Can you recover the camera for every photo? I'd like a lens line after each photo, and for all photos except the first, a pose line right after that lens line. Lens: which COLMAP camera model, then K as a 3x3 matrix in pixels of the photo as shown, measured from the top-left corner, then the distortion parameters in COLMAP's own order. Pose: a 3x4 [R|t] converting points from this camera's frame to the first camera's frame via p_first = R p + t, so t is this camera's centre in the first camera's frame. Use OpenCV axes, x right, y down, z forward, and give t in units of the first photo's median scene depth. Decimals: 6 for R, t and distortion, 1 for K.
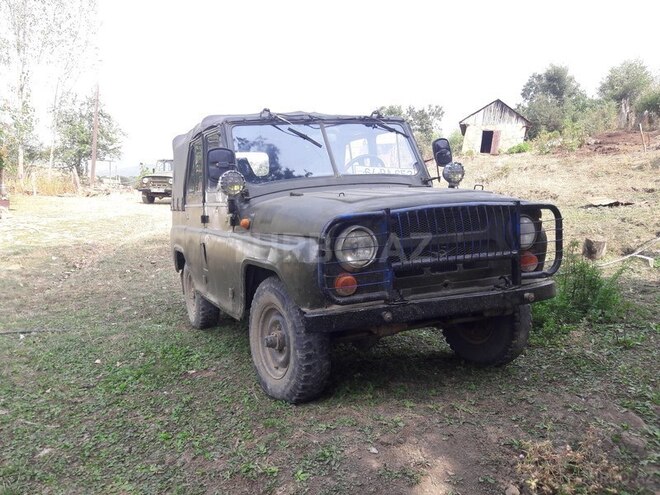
lens RADIAL K [[529.4, 0, 327.8], [0, 529.4, 247.2], [0, 0, 1]] dist [0.002838, -0.050766]
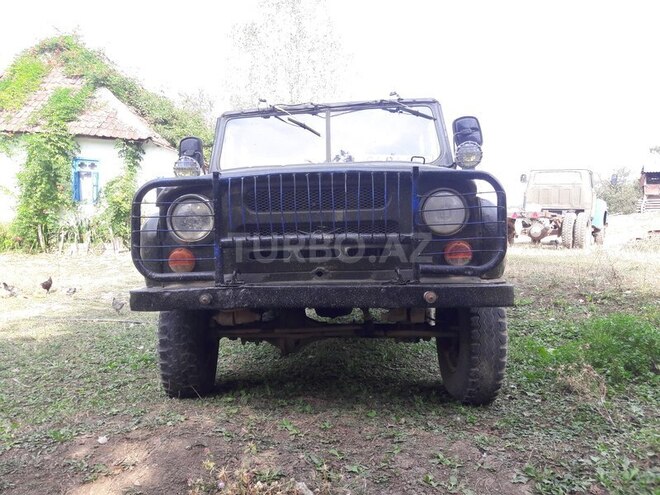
lens RADIAL K [[529.4, 0, 327.8], [0, 529.4, 247.2], [0, 0, 1]] dist [0.002838, -0.050766]
pose [[0.881627, 0.022391, -0.471416, 0.432639], [-0.057496, 0.996529, -0.060195, 0.056183], [0.468432, 0.080175, 0.879854, 0.217248]]
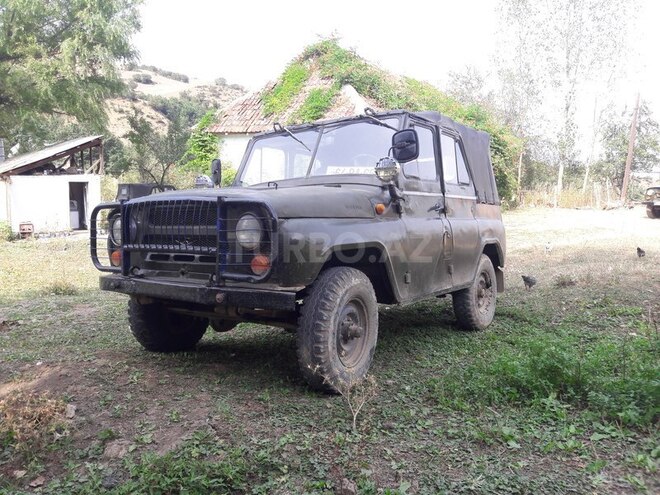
lens RADIAL K [[529.4, 0, 327.8], [0, 529.4, 247.2], [0, 0, 1]] dist [0.002838, -0.050766]
pose [[0.514705, 0.071237, -0.854403, 0.933988], [-0.094992, 0.995145, 0.025747, -0.027830], [0.852089, 0.067909, 0.518973, 0.487095]]
